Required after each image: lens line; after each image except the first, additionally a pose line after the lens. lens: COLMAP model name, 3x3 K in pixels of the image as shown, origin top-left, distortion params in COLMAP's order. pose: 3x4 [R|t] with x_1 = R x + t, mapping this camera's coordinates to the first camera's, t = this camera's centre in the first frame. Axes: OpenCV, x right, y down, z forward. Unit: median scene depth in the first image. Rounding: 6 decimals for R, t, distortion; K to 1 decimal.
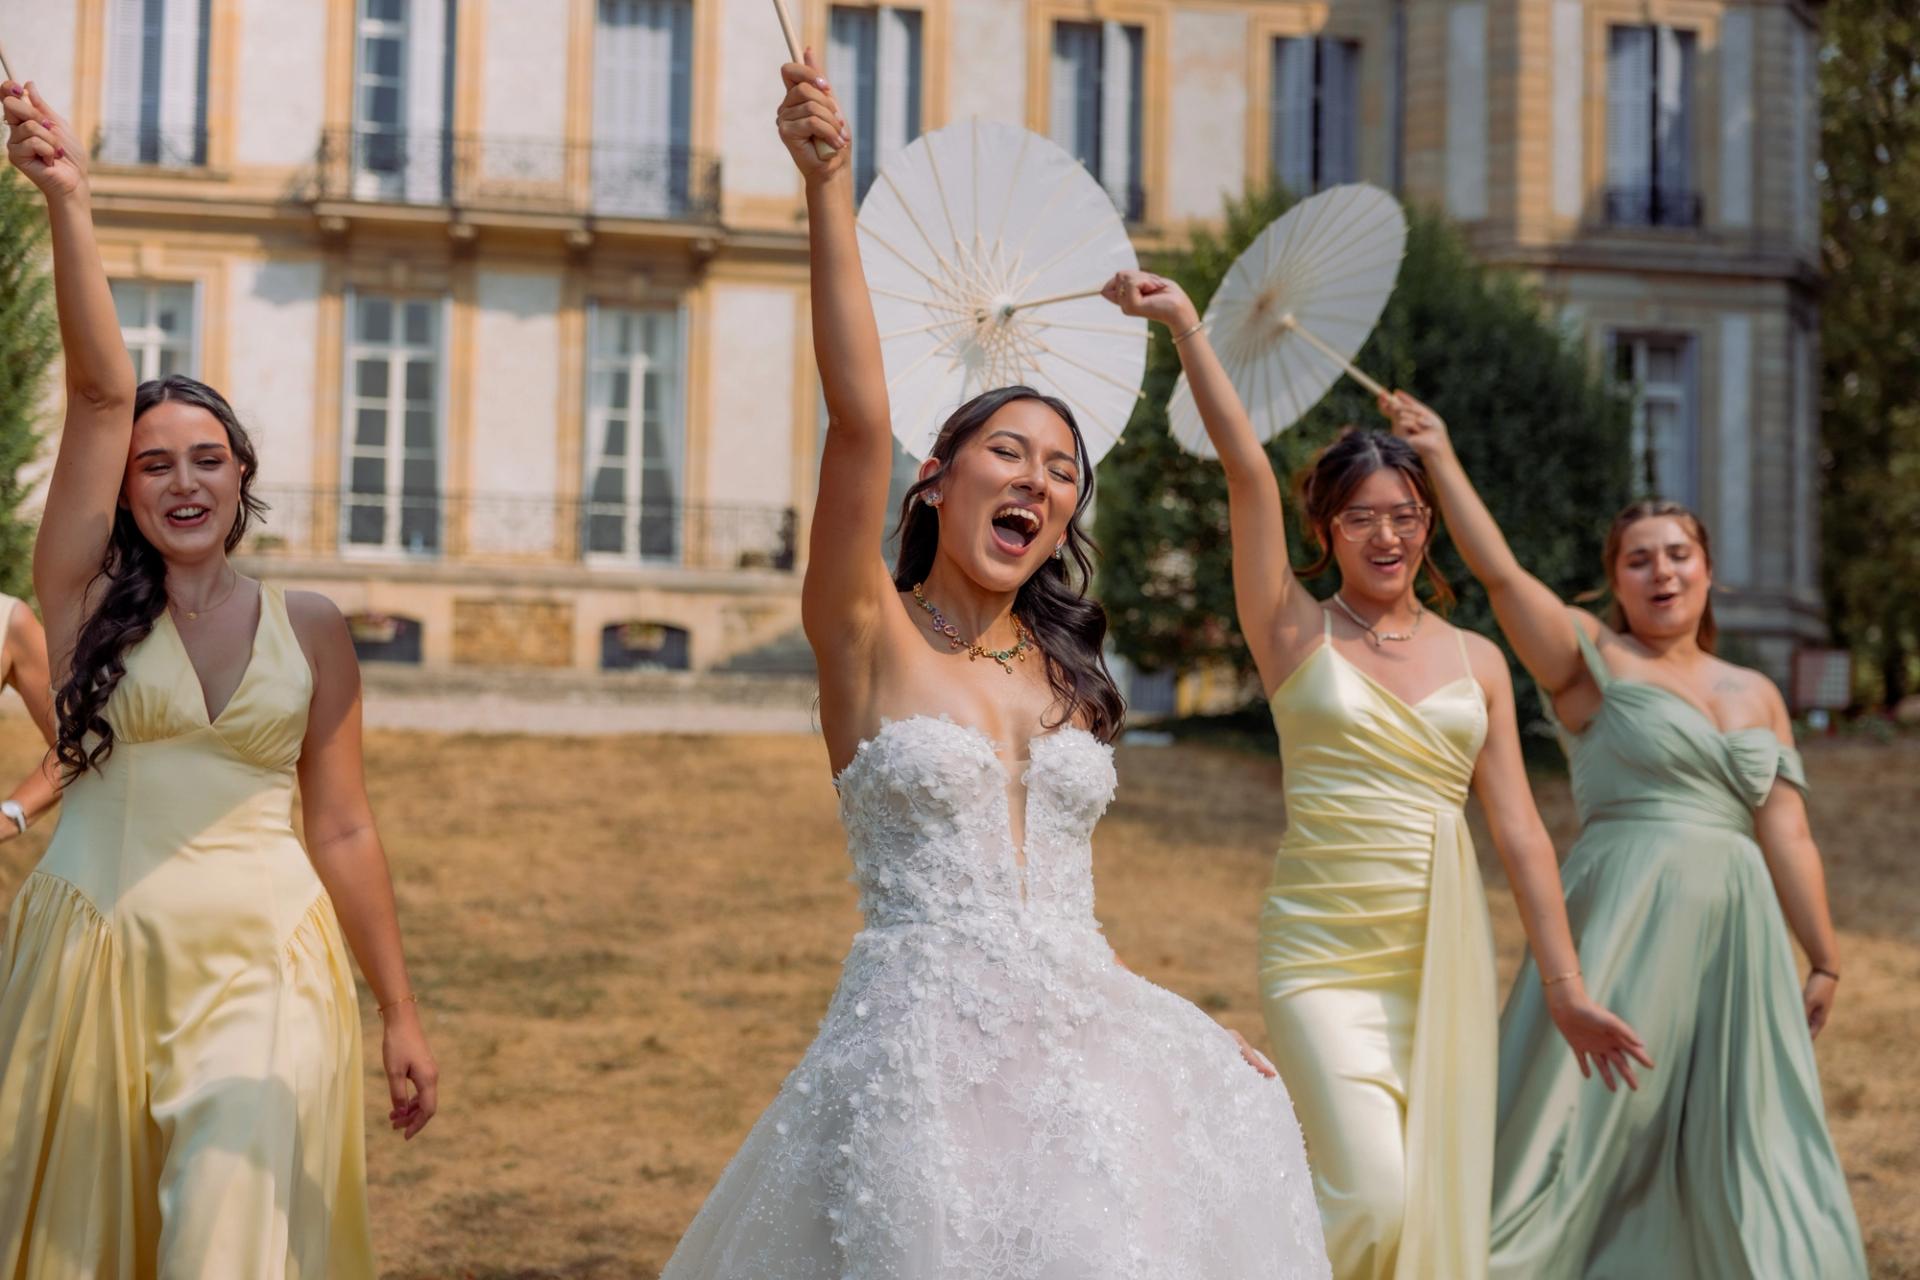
lens RADIAL K [[2568.6, 0, 960.0], [0, 2568.6, 640.0], [0, 0, 1]] dist [0.002041, 0.070296]
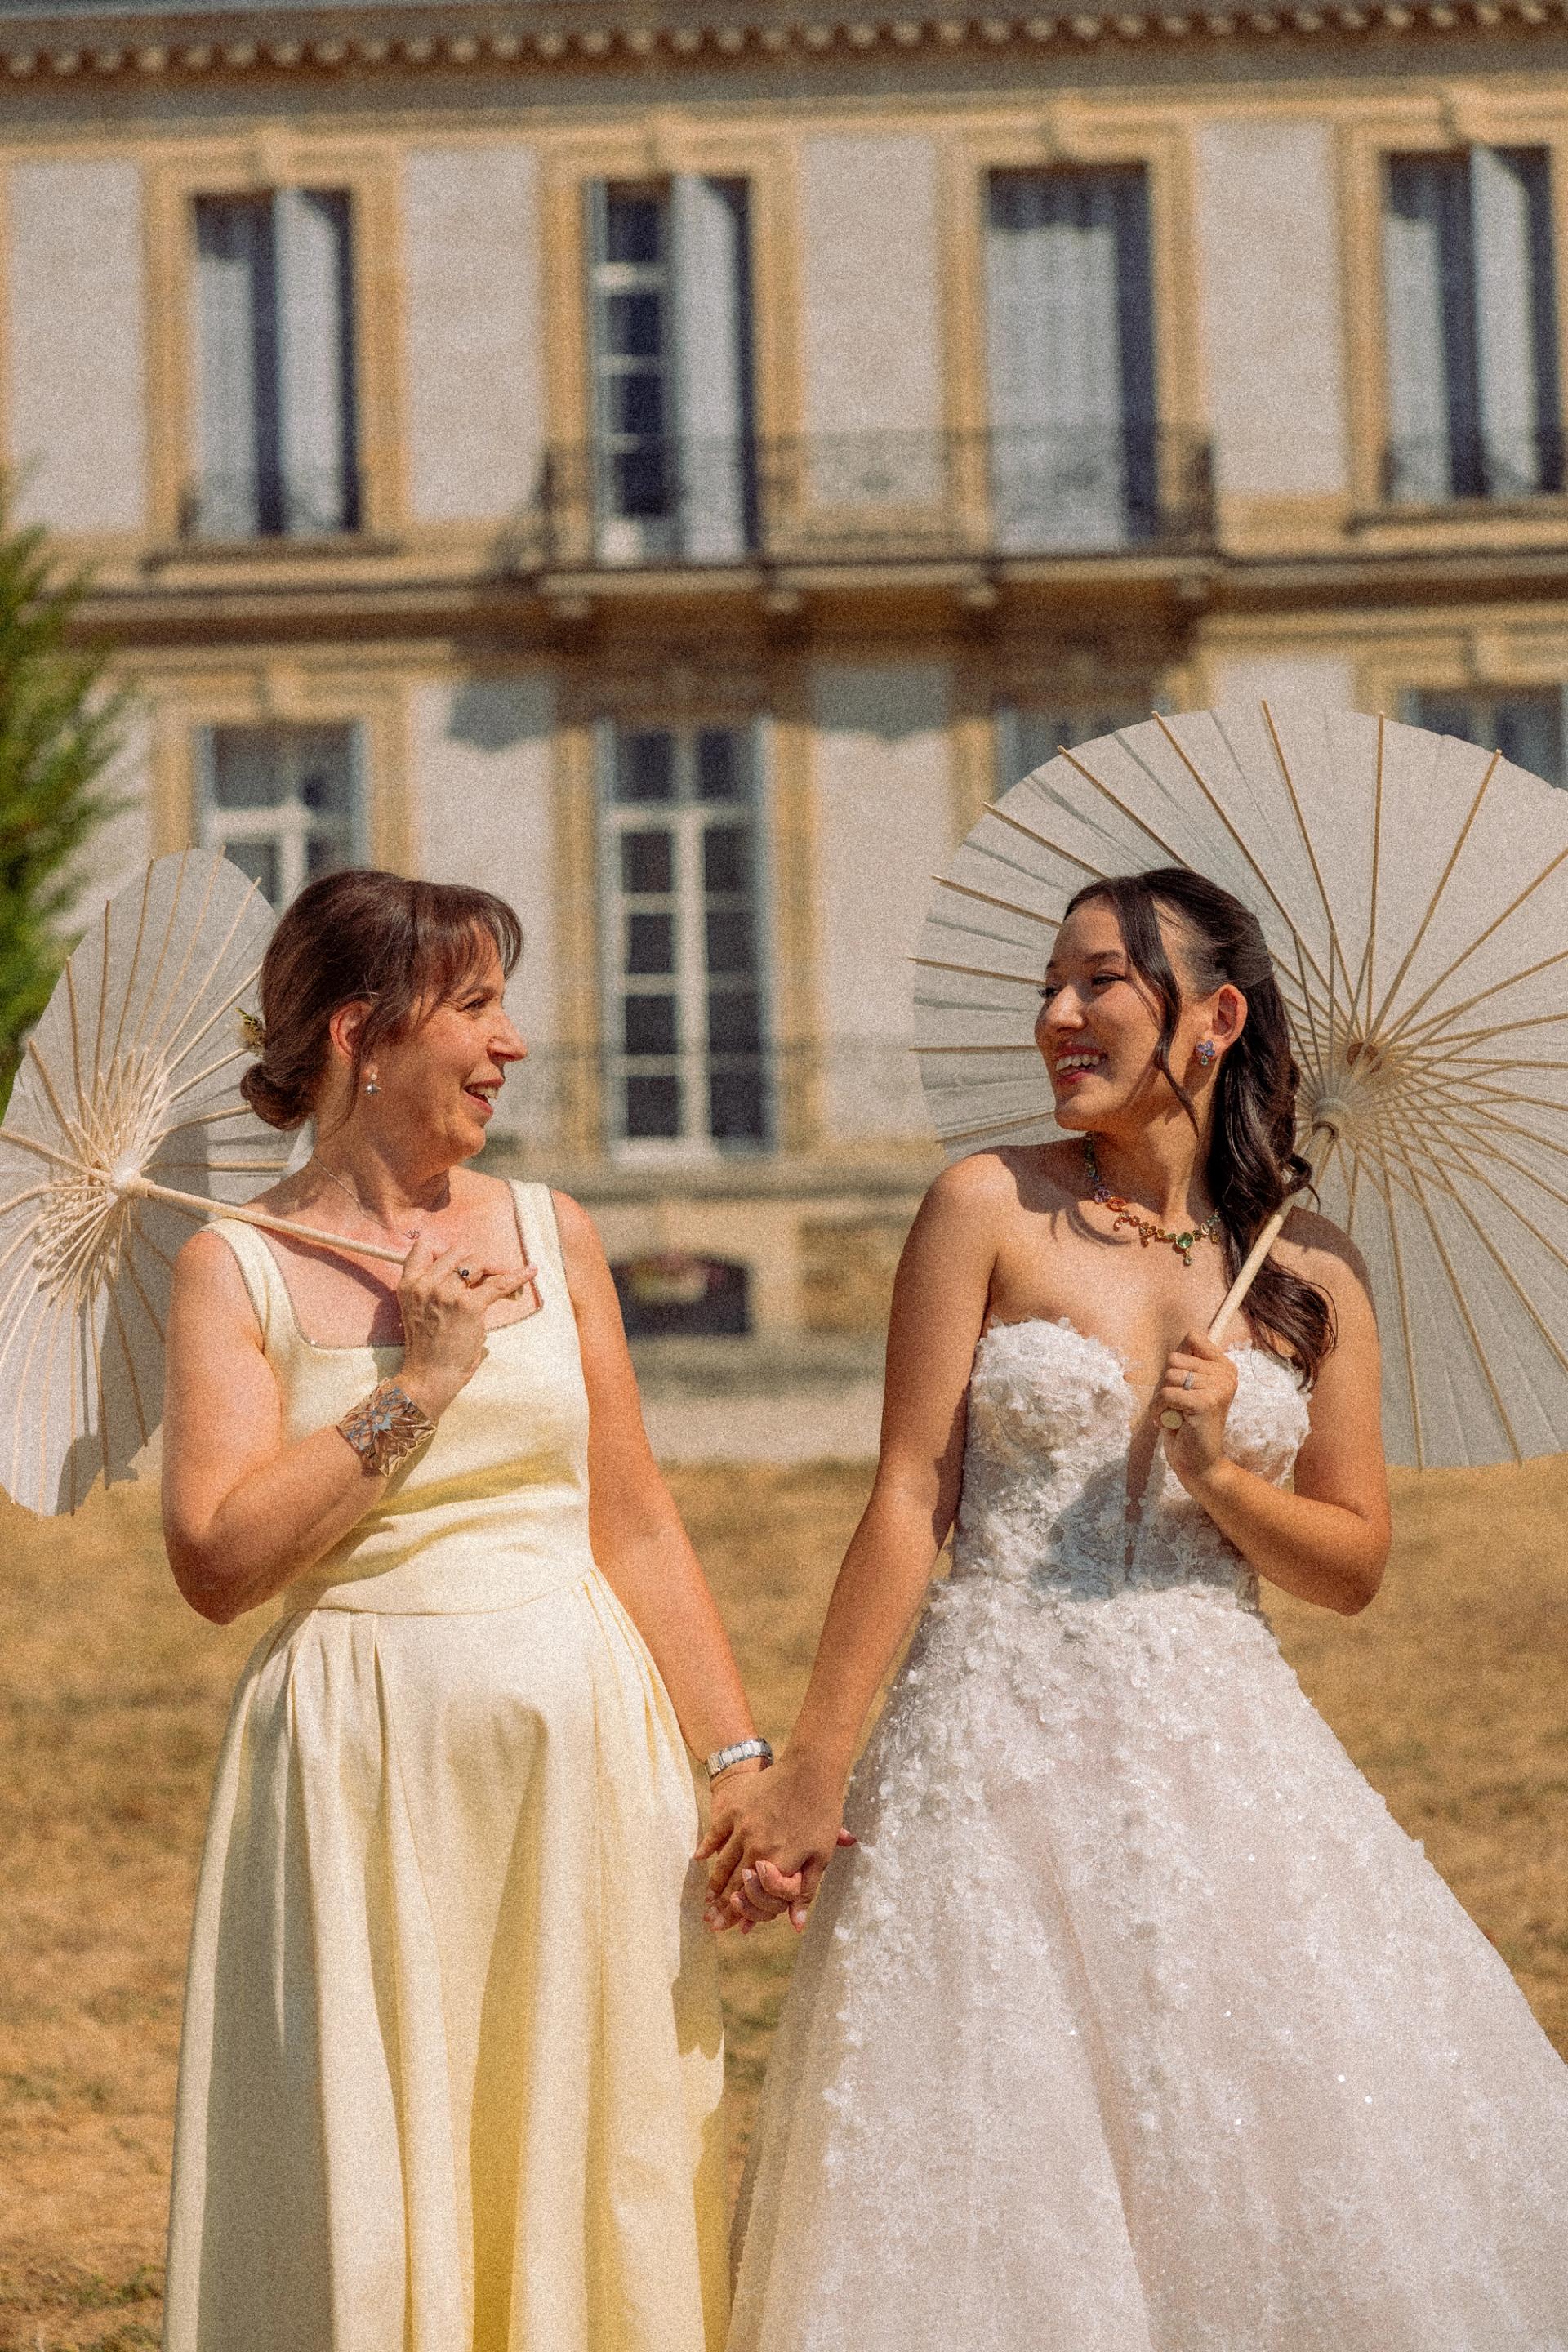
lens RADIAL K [[4008.2, 0, 784.0], [0, 4008.2, 1176.0], [0, 0, 1]] dist [-0.007770, 0.145246]
pose [[0.977513, -0.059777, -0.202225, -0.014508], [0.054806, 0.998043, -0.030099, 0.000618], [0.203628, 0.018339, 0.978876, 0.099993]]
